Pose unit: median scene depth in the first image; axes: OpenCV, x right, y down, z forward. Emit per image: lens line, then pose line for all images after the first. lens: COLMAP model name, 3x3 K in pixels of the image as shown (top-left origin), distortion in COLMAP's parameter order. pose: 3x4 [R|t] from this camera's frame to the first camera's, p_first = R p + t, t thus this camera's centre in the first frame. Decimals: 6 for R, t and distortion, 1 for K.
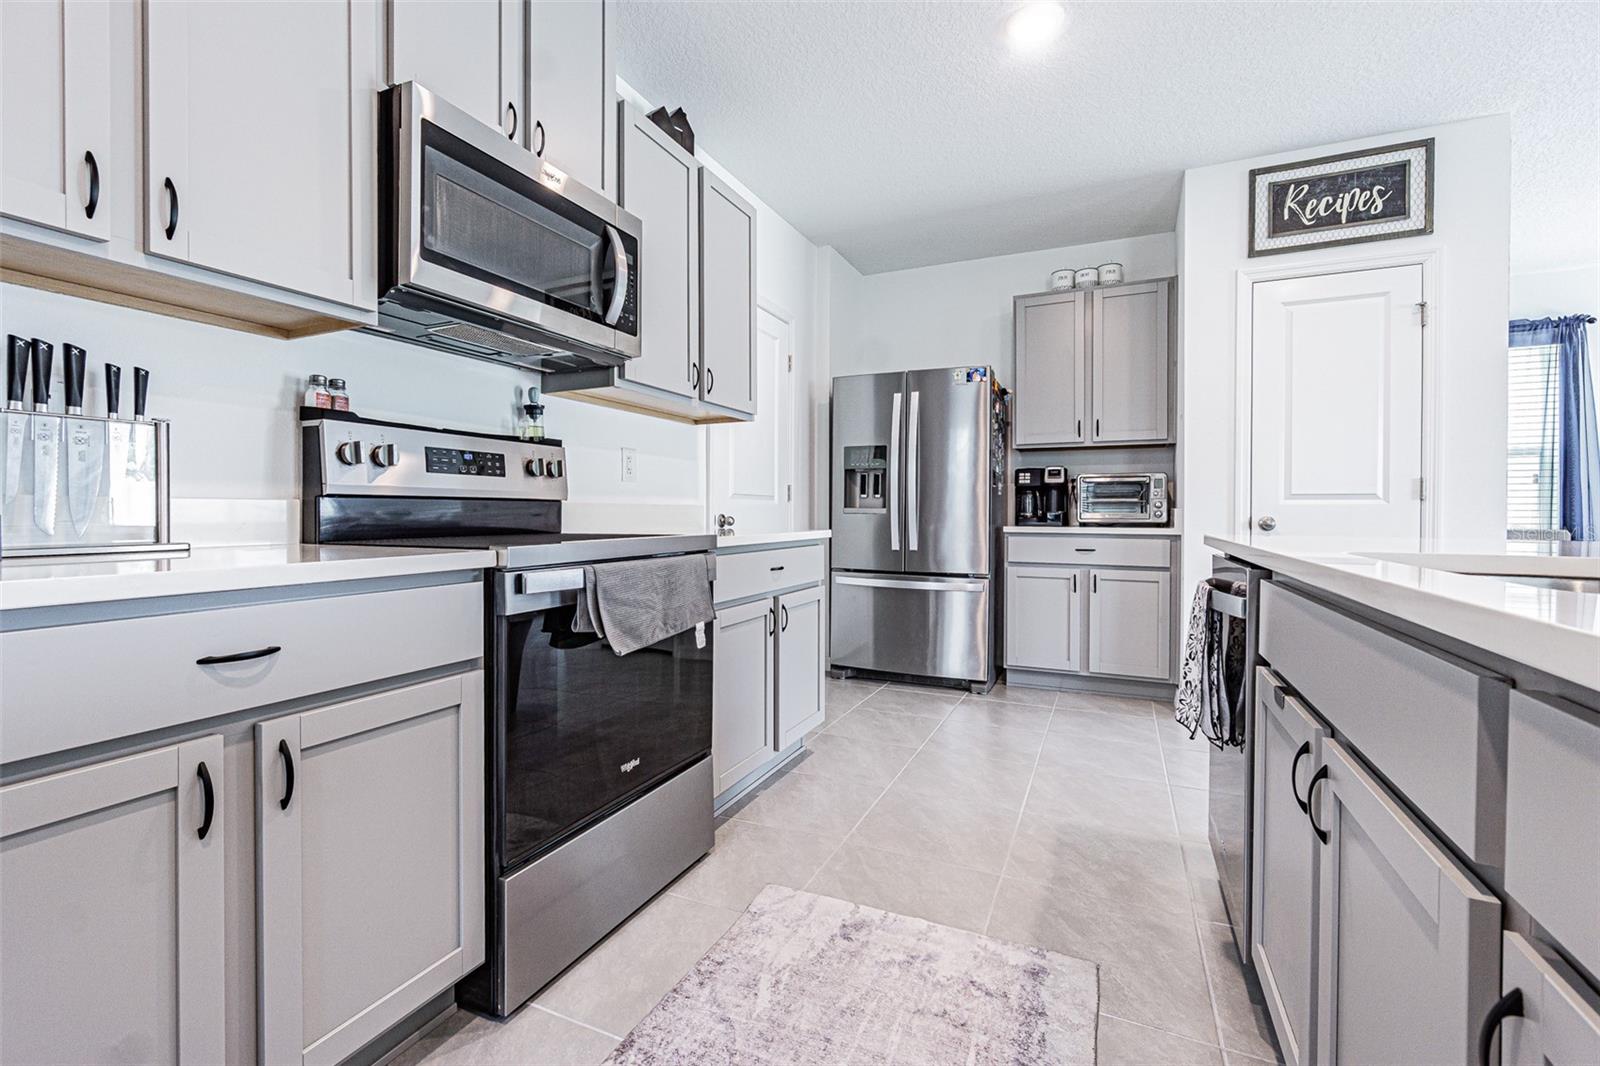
lens RADIAL K [[702.4, 0, 795.5], [0, 702.4, 517.8], [0, 0, 1]] dist [-0.003297, 0.000033]
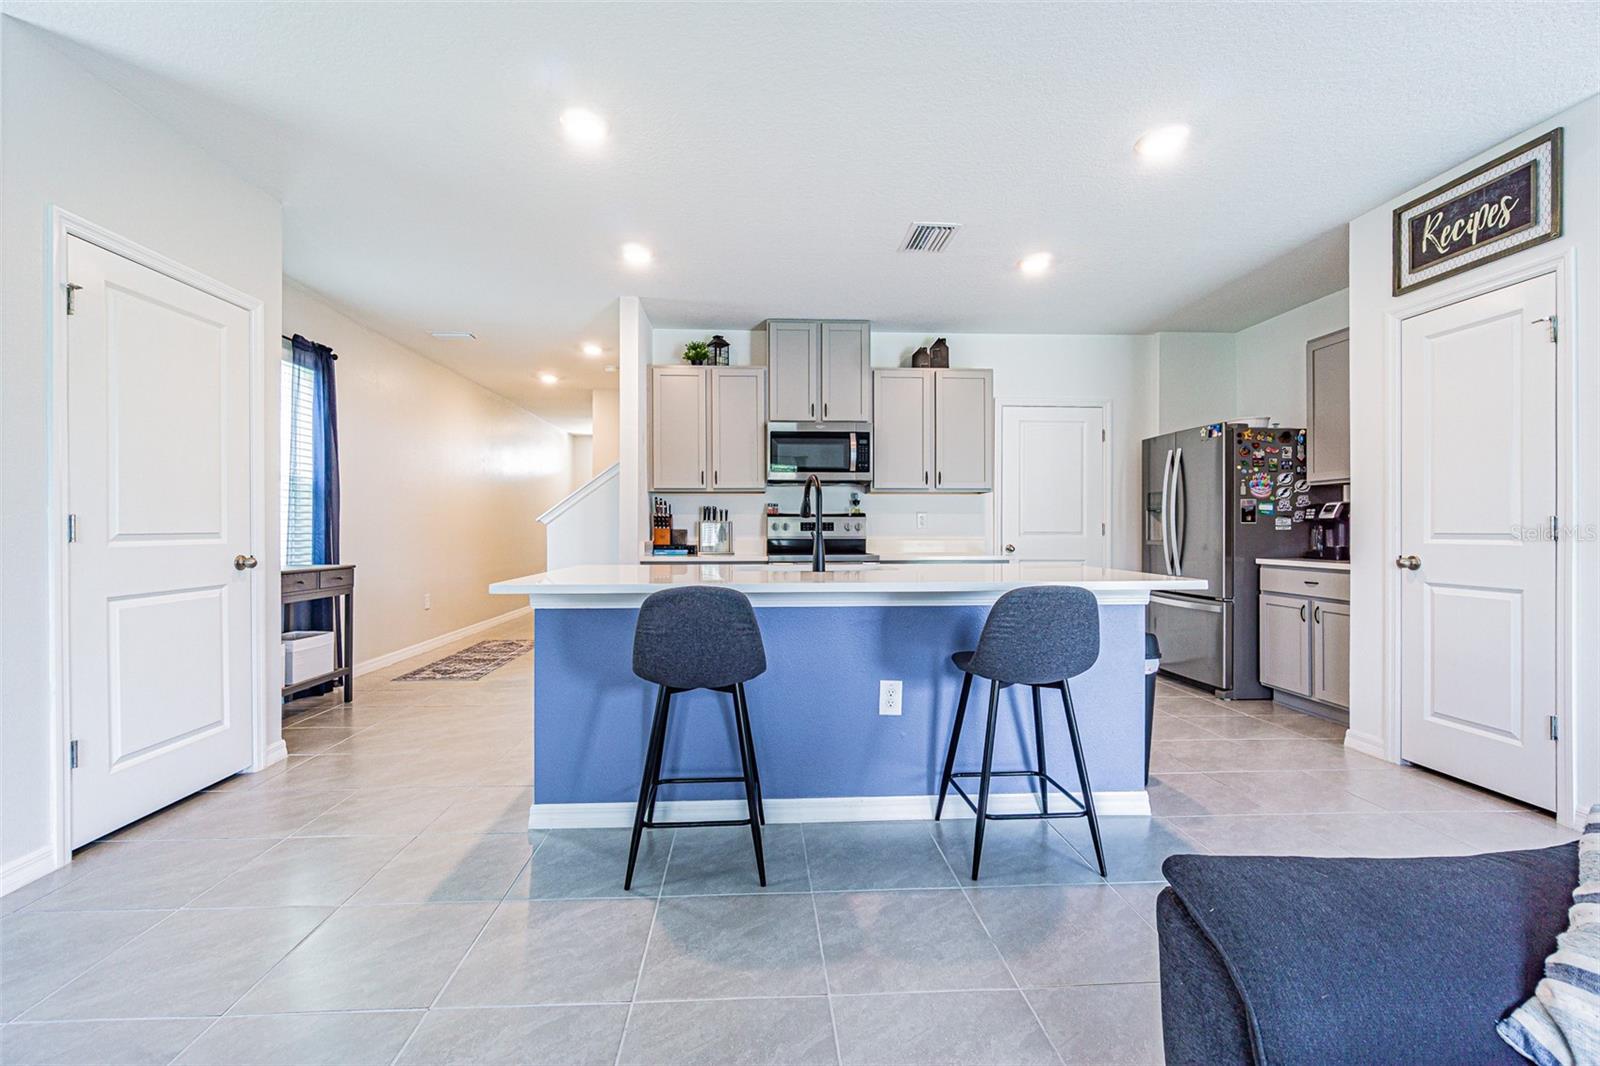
lens RADIAL K [[702.4, 0, 798.5], [0, 702.4, 522.5], [0, 0, 1]] dist [-0.003297, 0.000033]
pose [[0.473513, -0.011164, -0.880716, 1.183249], [-0.003742, 0.999885, -0.014686, -0.032736], [0.880779, 0.010249, 0.473417, -0.233840]]
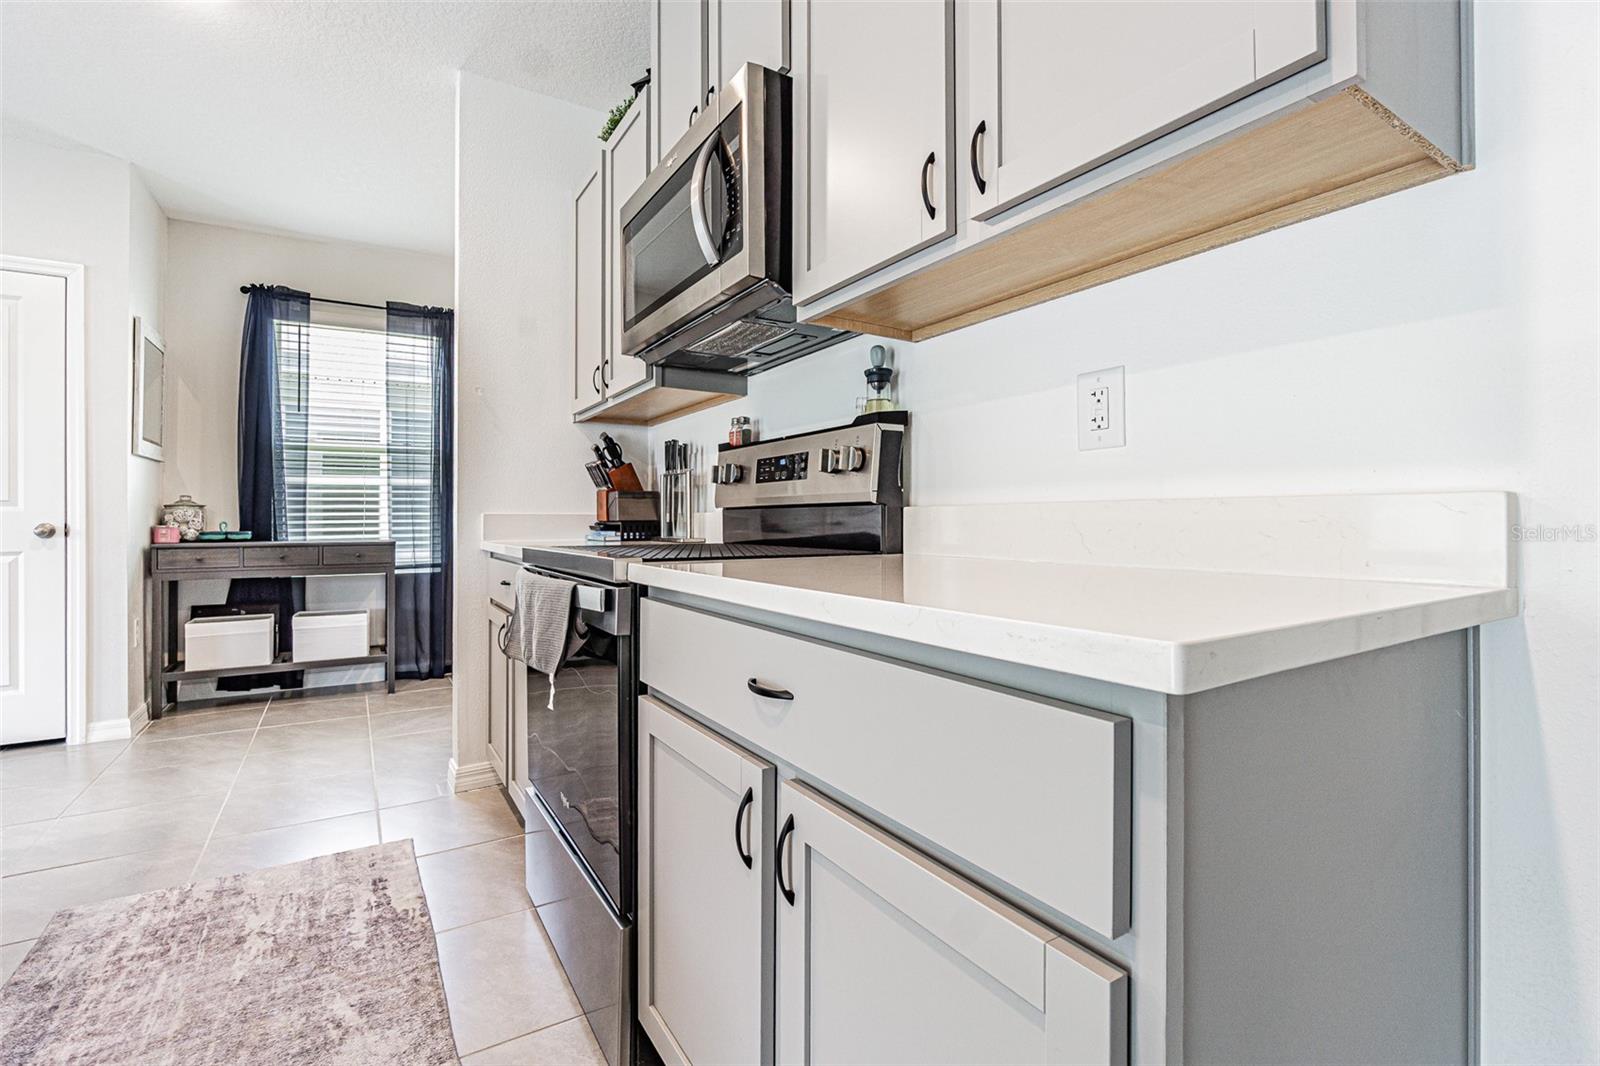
lens RADIAL K [[702.4, 0, 783.5], [0, 702.4, 528.1], [0, 0, 1]] dist [-0.003297, 0.000033]
pose [[-0.561603, 0.007136, -0.827376, 0.187958], [-0.004430, 0.999923, 0.011631, -0.005857], [0.827395, 0.010197, -0.561528, 0.925124]]
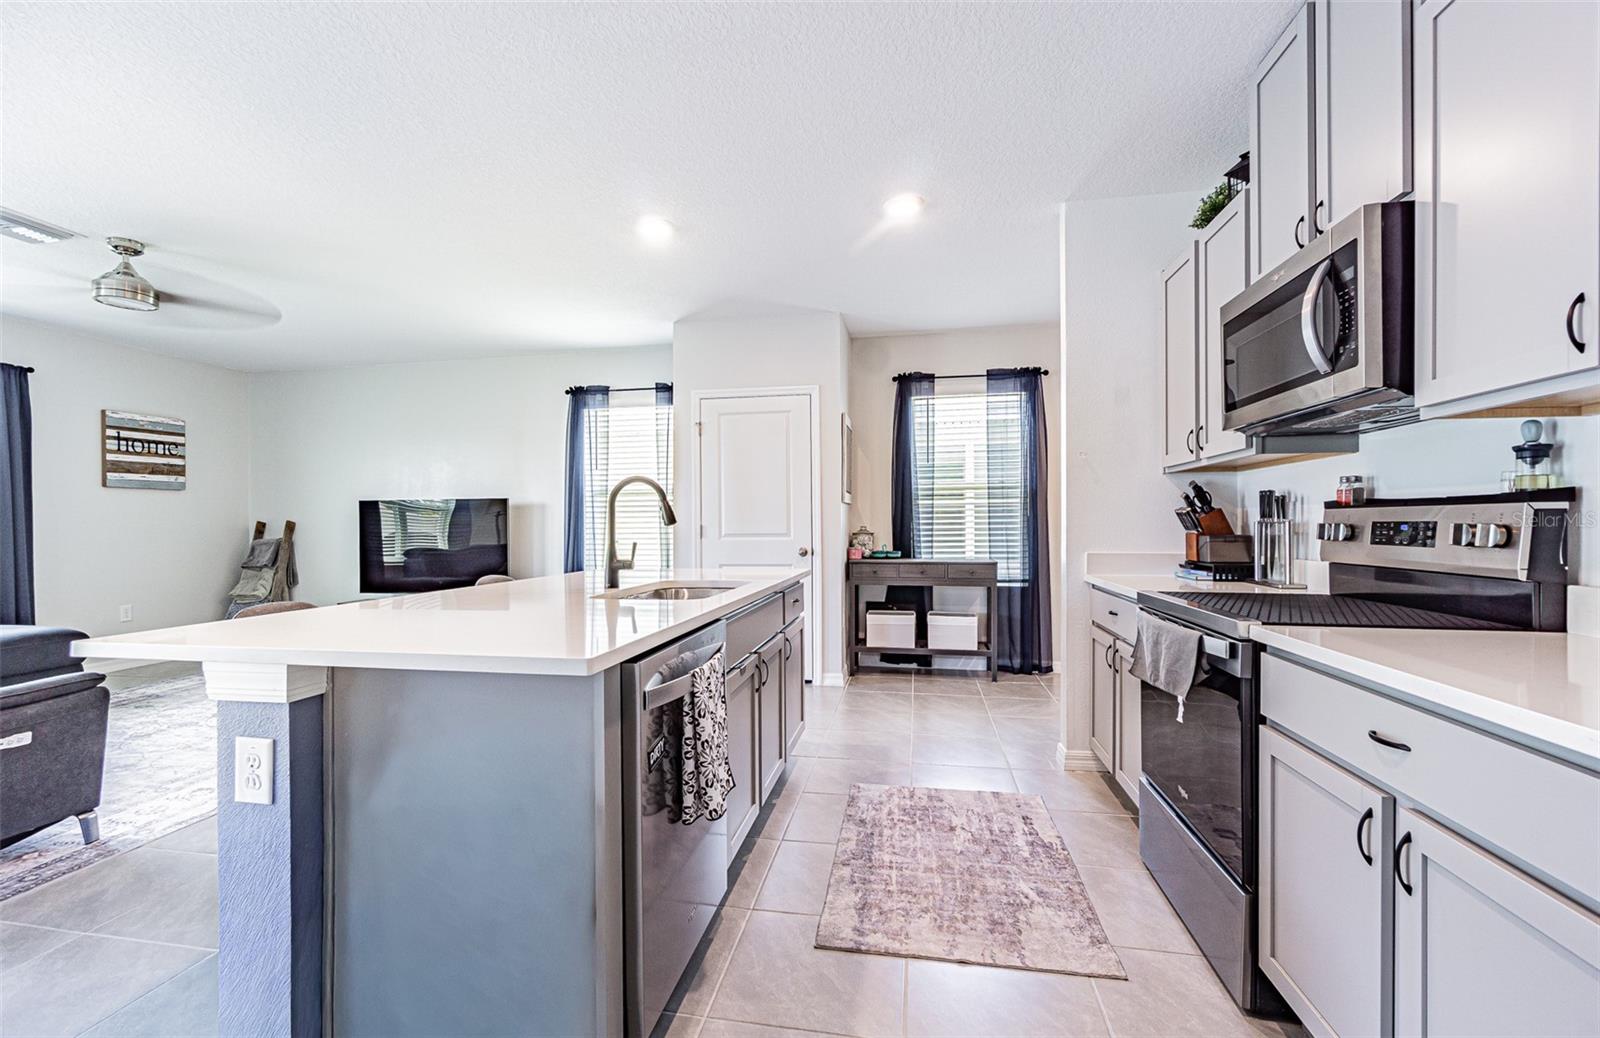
lens RADIAL K [[695.3, 0, 785.5], [0, 695.3, 525.1], [0, 0, 1]] dist [-0.006812, 0.005593]
pose [[-0.971185, 0.005083, -0.238271, 0.373330], [0.003022, 0.999955, 0.009014, -0.061694], [0.238306, 0.008034, -0.971157, 1.055444]]
